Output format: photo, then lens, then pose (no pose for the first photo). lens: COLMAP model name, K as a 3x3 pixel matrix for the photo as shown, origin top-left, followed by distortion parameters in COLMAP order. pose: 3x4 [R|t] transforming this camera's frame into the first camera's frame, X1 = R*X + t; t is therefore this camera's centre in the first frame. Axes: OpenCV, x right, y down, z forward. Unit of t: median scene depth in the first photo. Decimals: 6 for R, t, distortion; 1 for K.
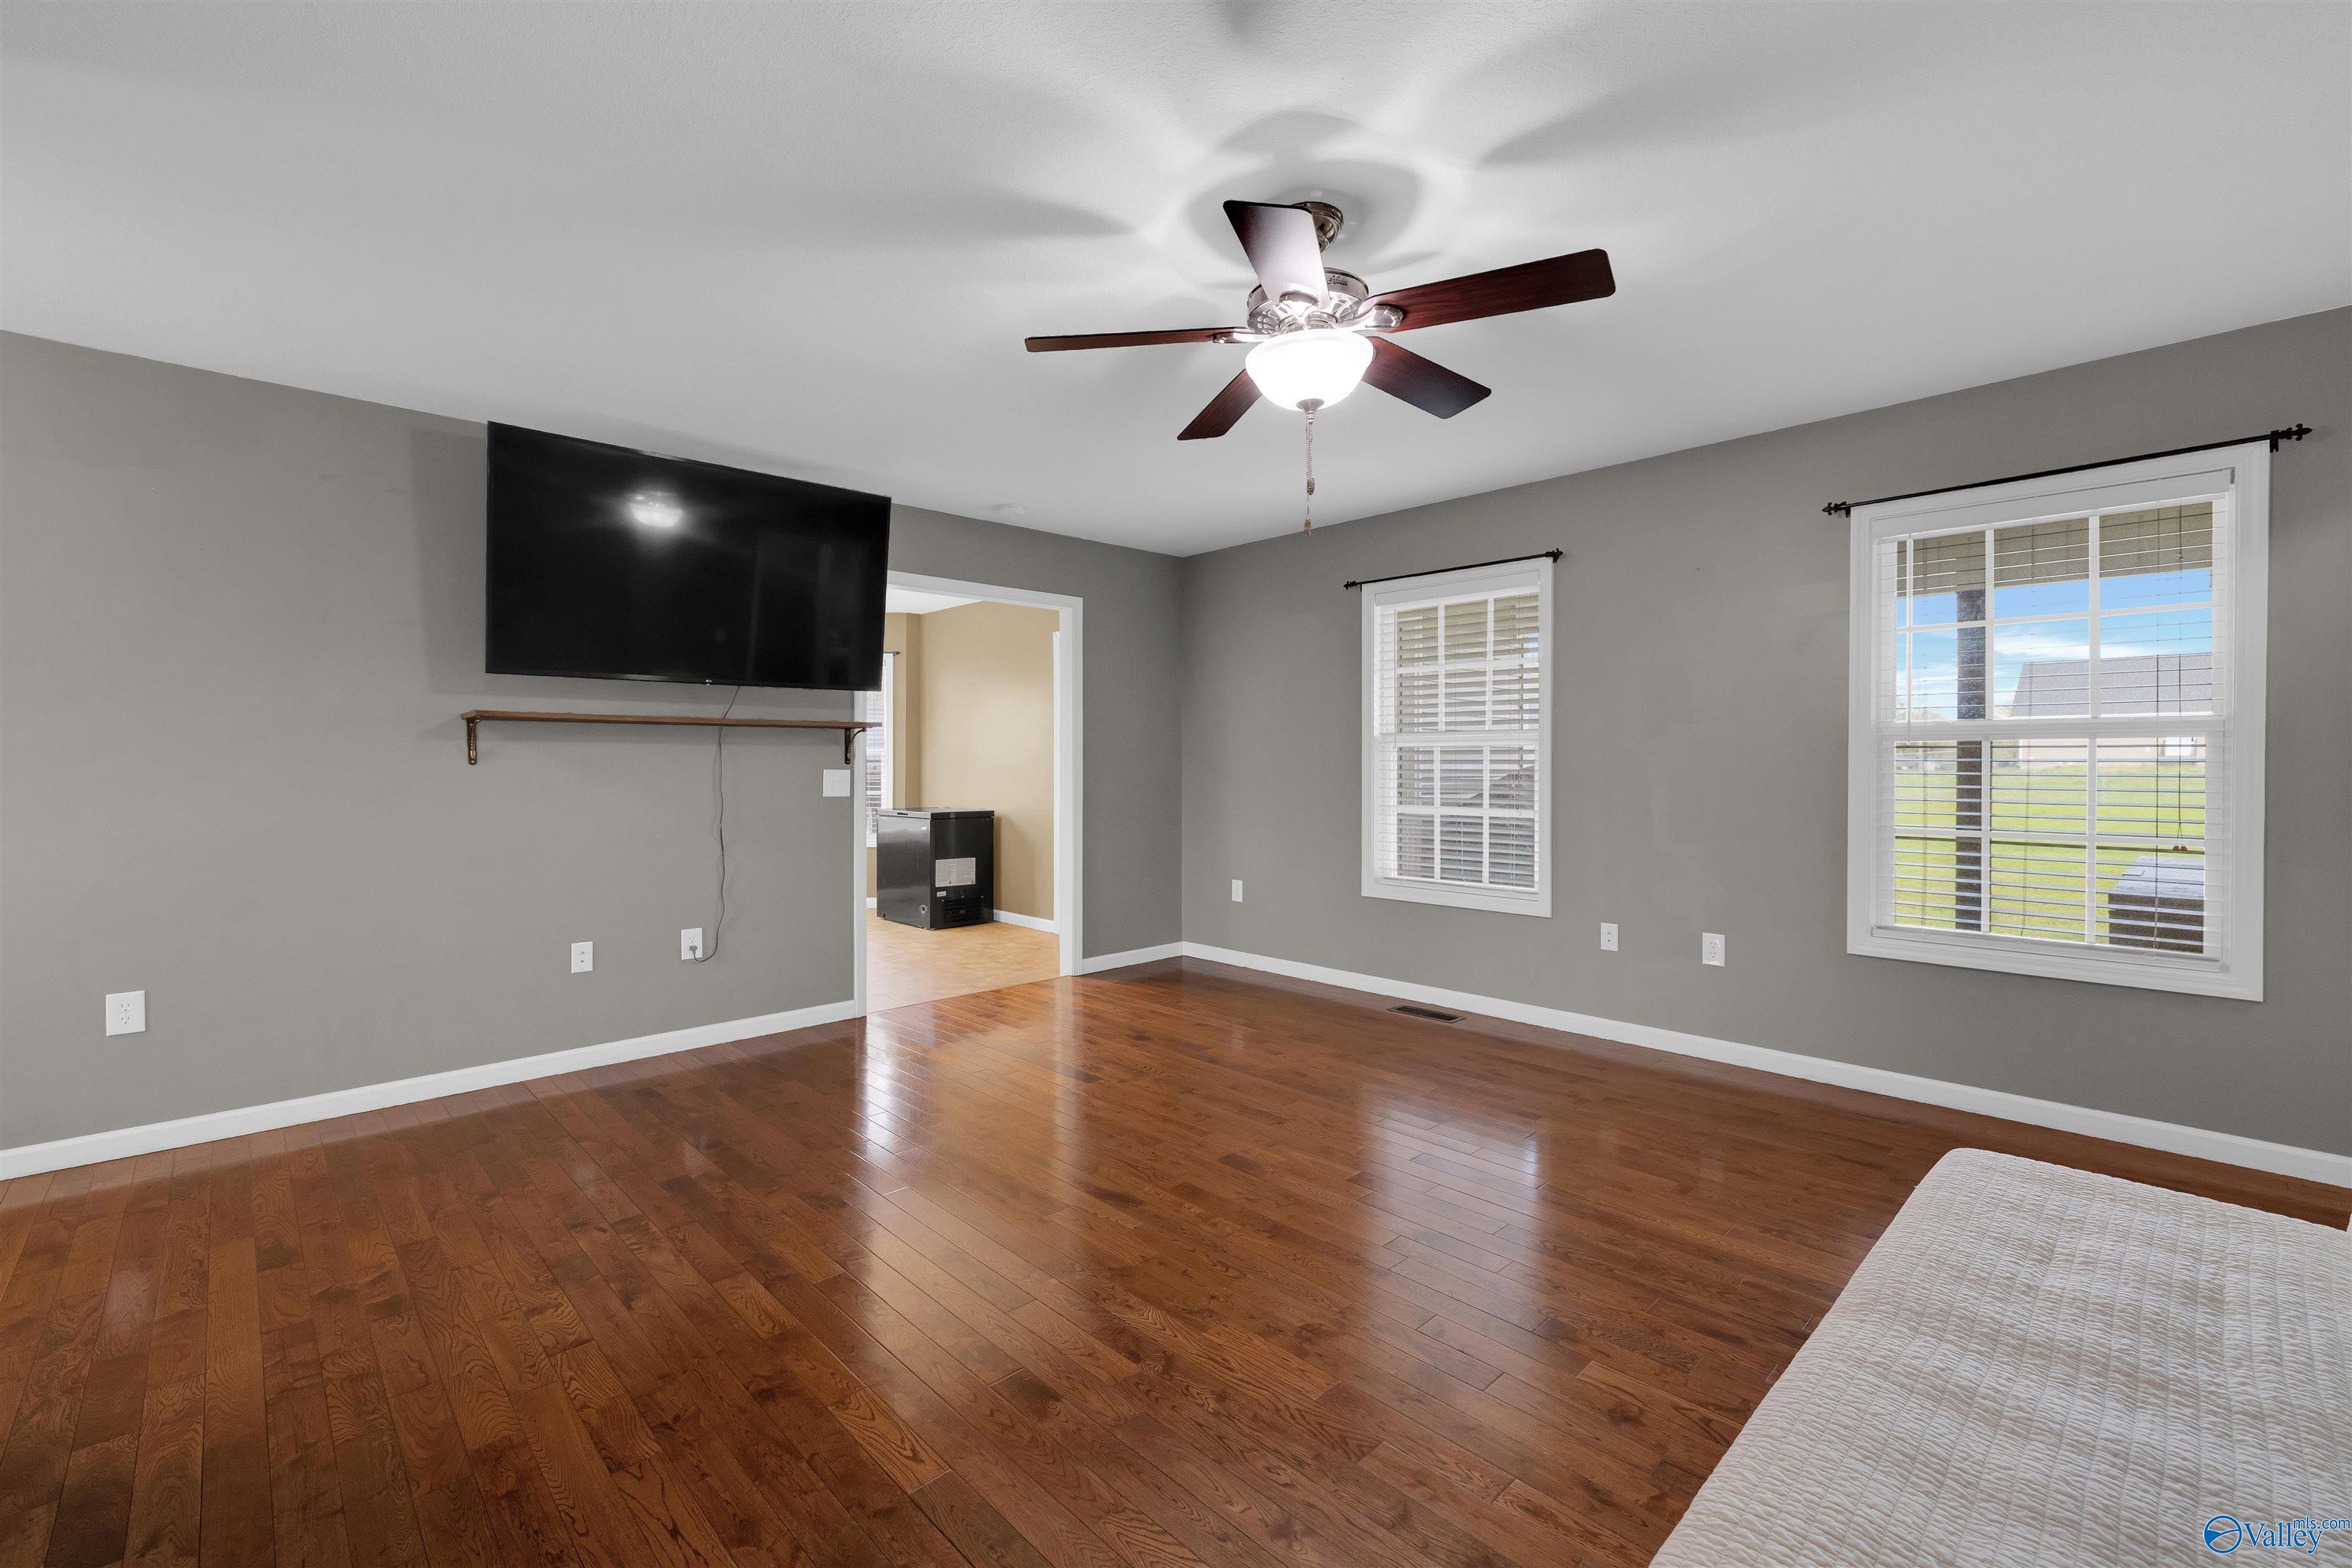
lens RADIAL K [[992.2, 0, 1167.2], [0, 992.2, 771.2], [0, 0, 1]] dist [0.003585, 0.000952]
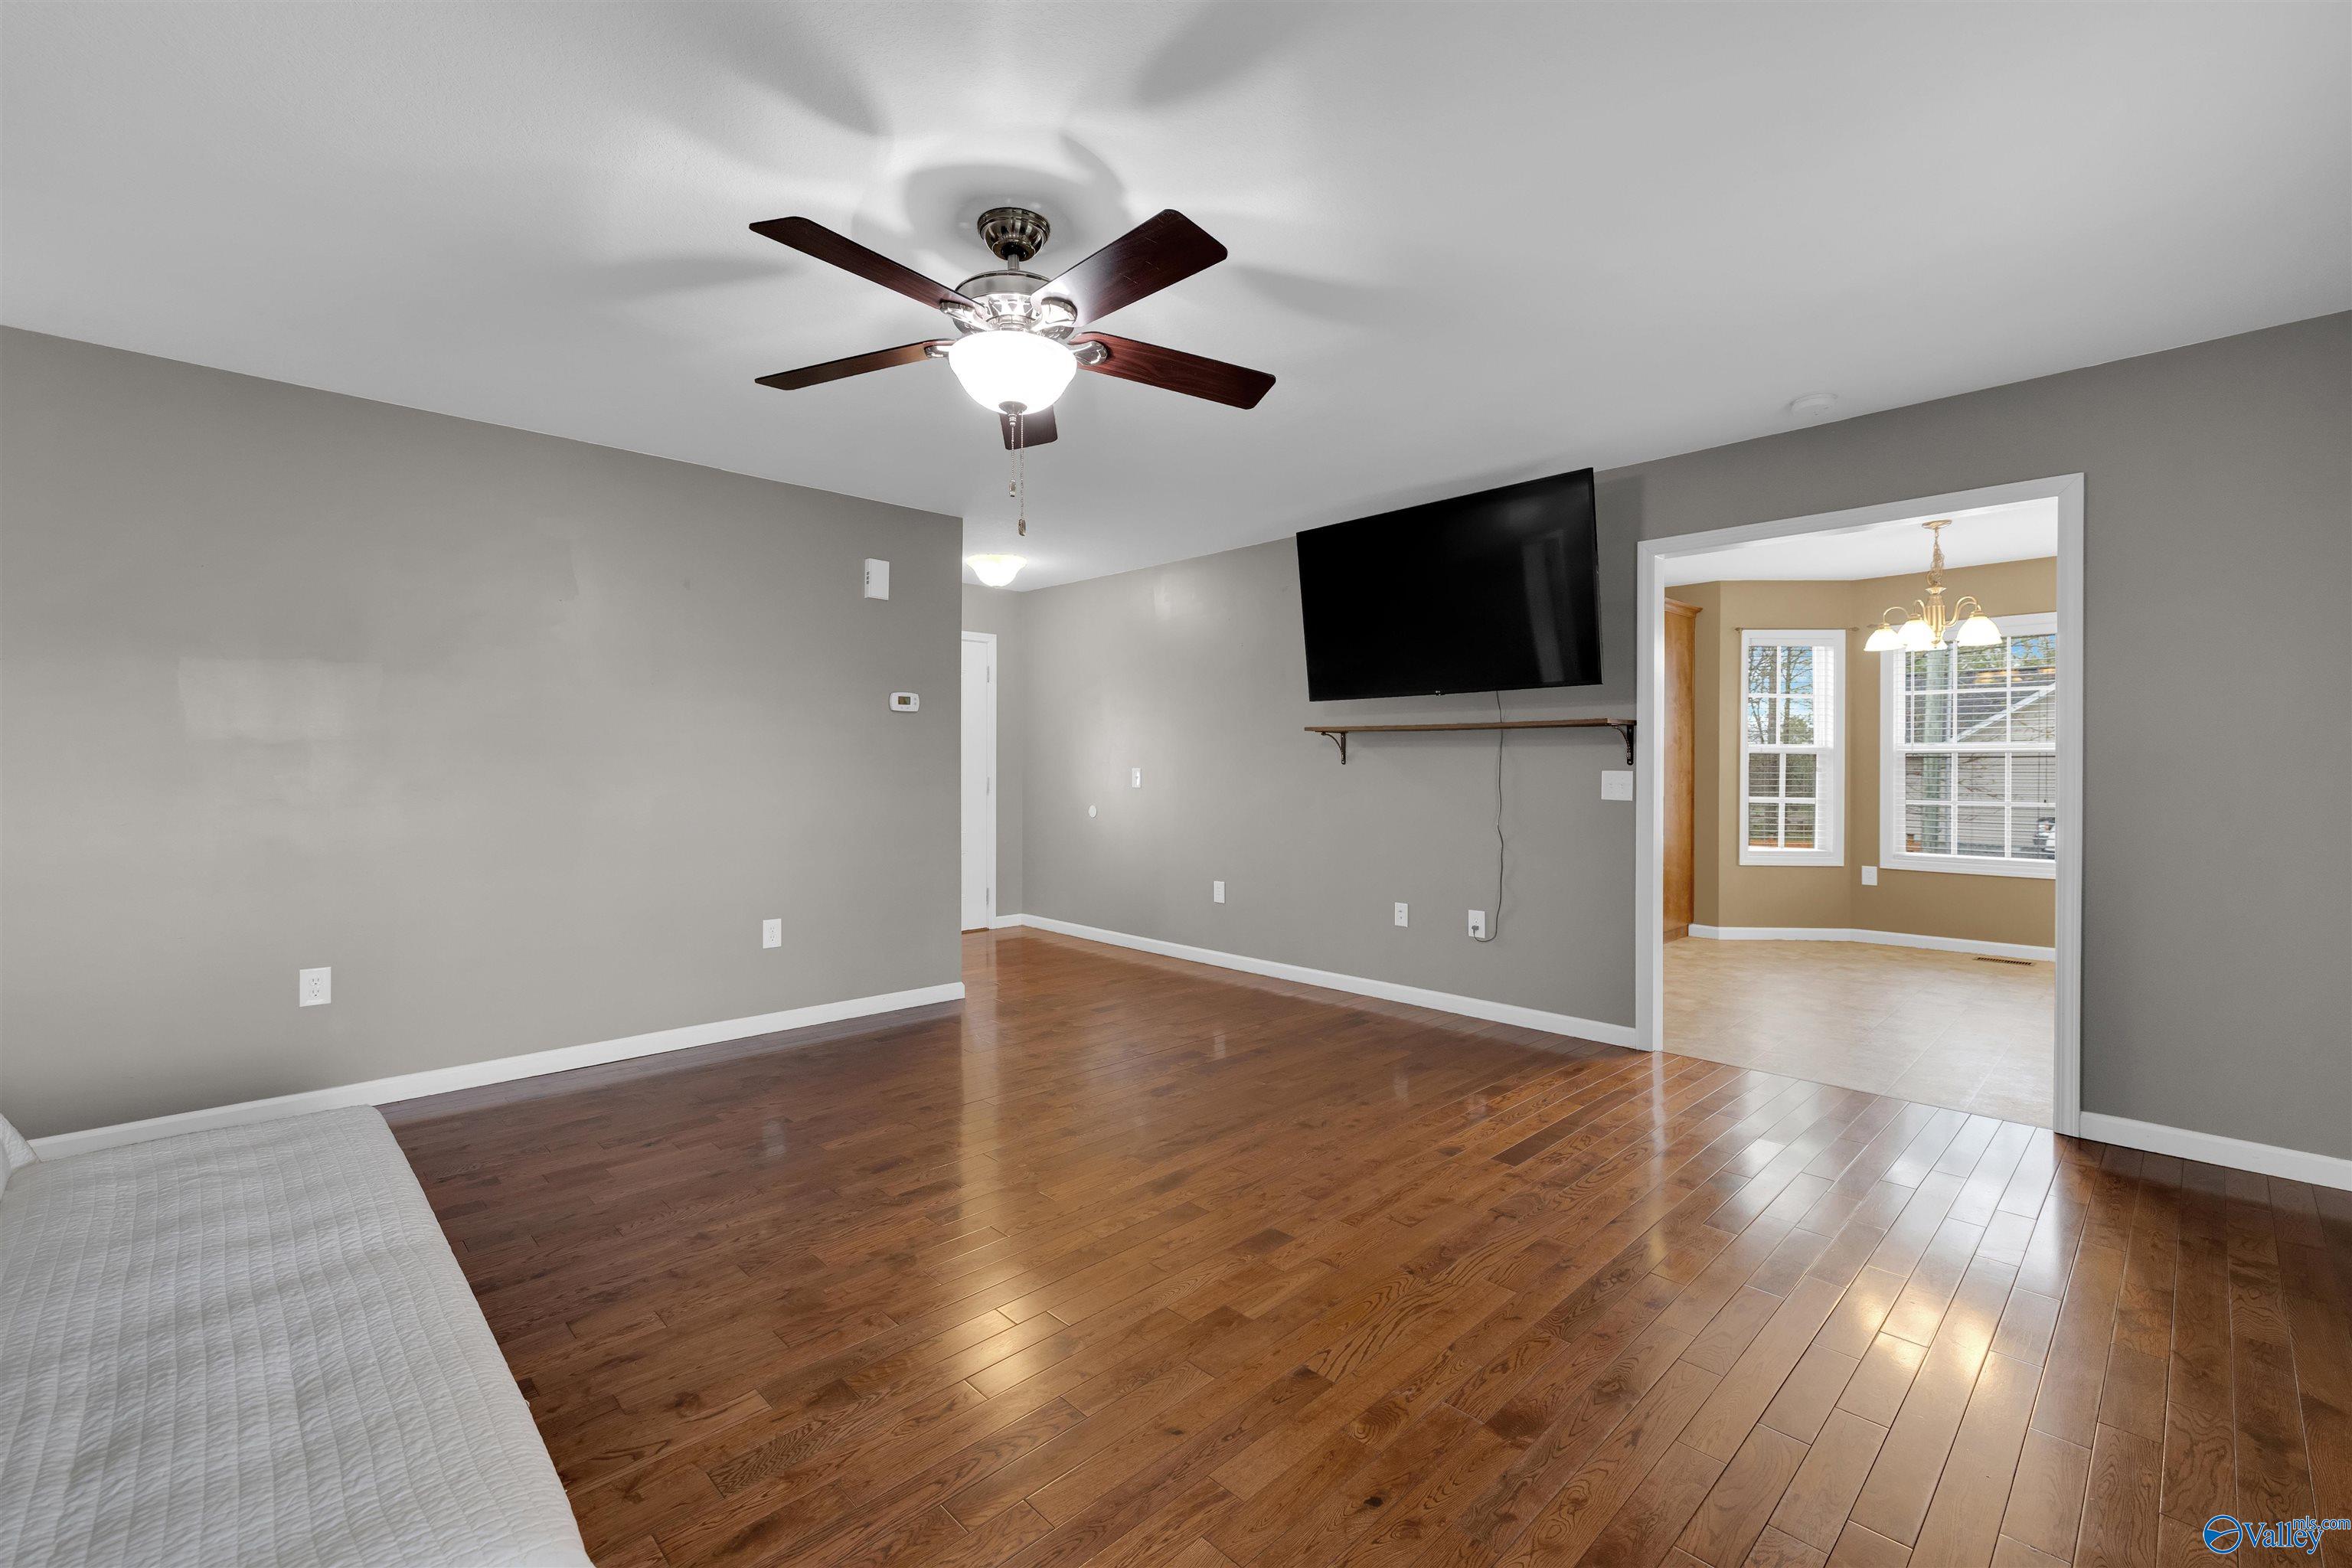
lens RADIAL K [[992.2, 0, 1171.3], [0, 992.2, 764.3], [0, 0, 1]] dist [0.003585, 0.000952]
pose [[0.011999, 0.001276, -0.999927, 0.728680], [-0.010426, 0.999945, 0.001151, -0.005113], [0.999874, 0.010411, 0.012011, 0.727293]]
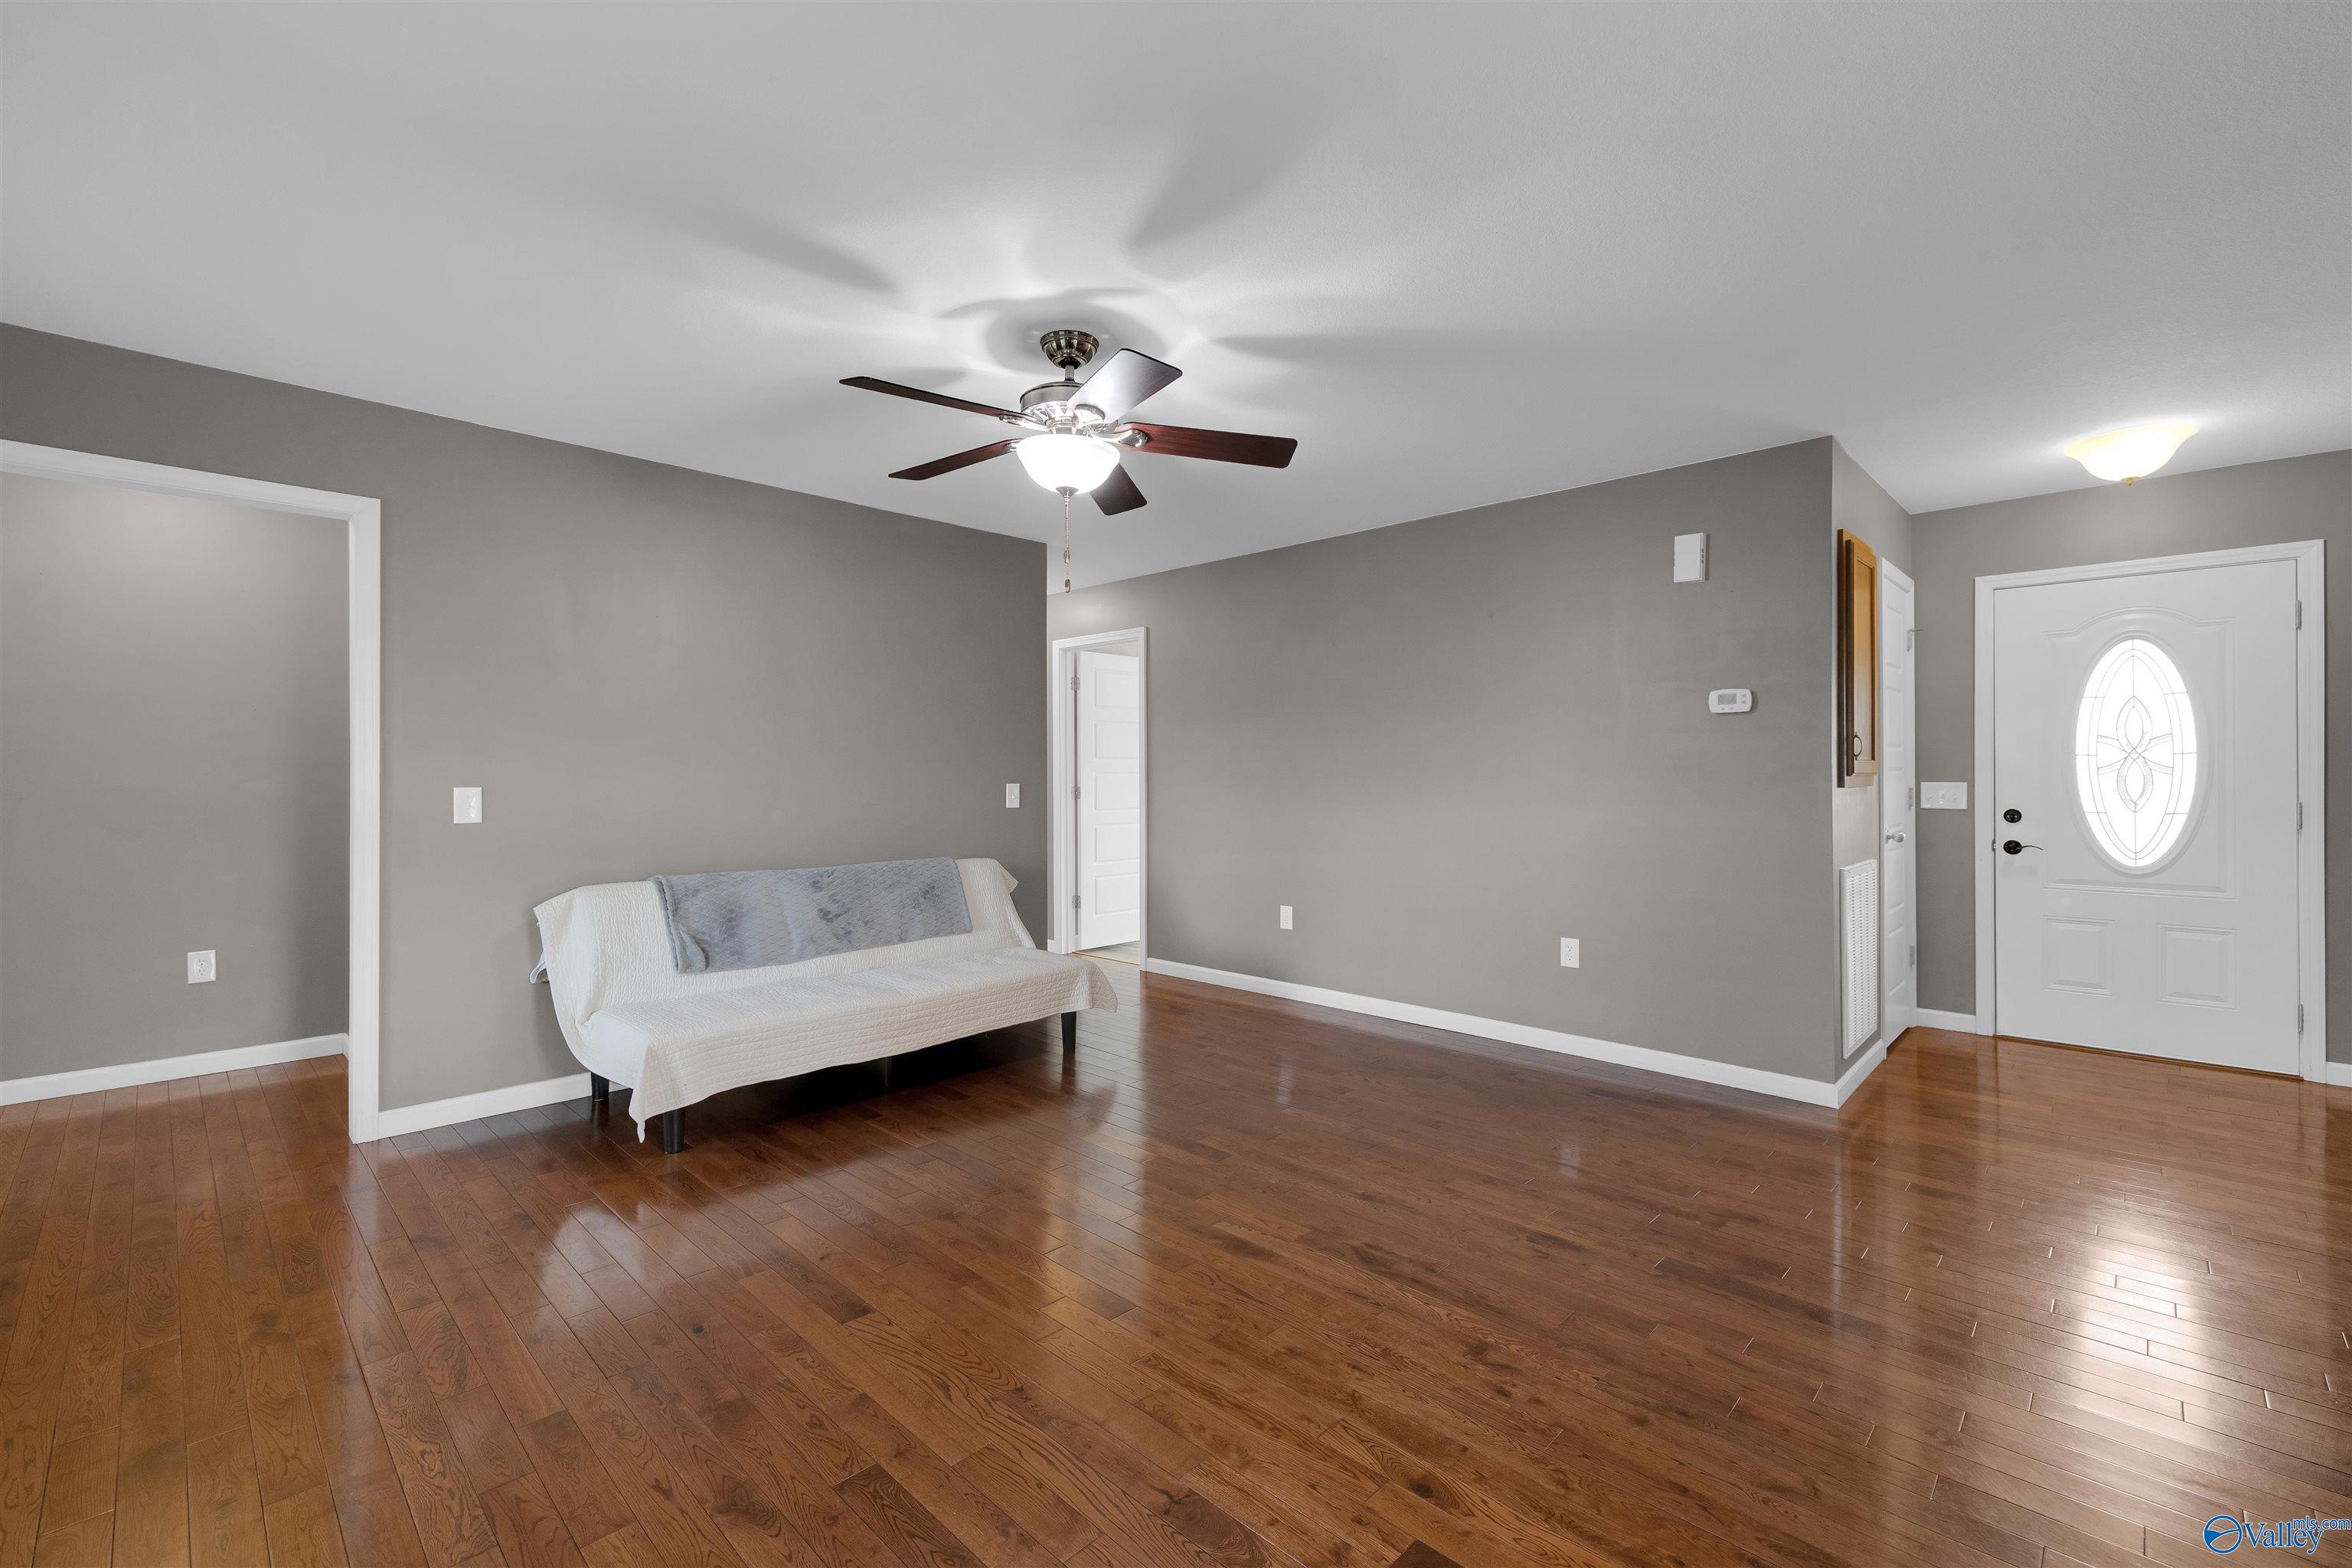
lens RADIAL K [[992.2, 0, 1172.4], [0, 992.2, 780.0], [0, 0, 1]] dist [0.003585, 0.000952]
pose [[-0.999322, 0.005214, -0.036447, 0.039001], [0.004869, 0.999943, 0.009528, -0.012350], [0.036495, 0.009345, -0.999290, 1.416293]]
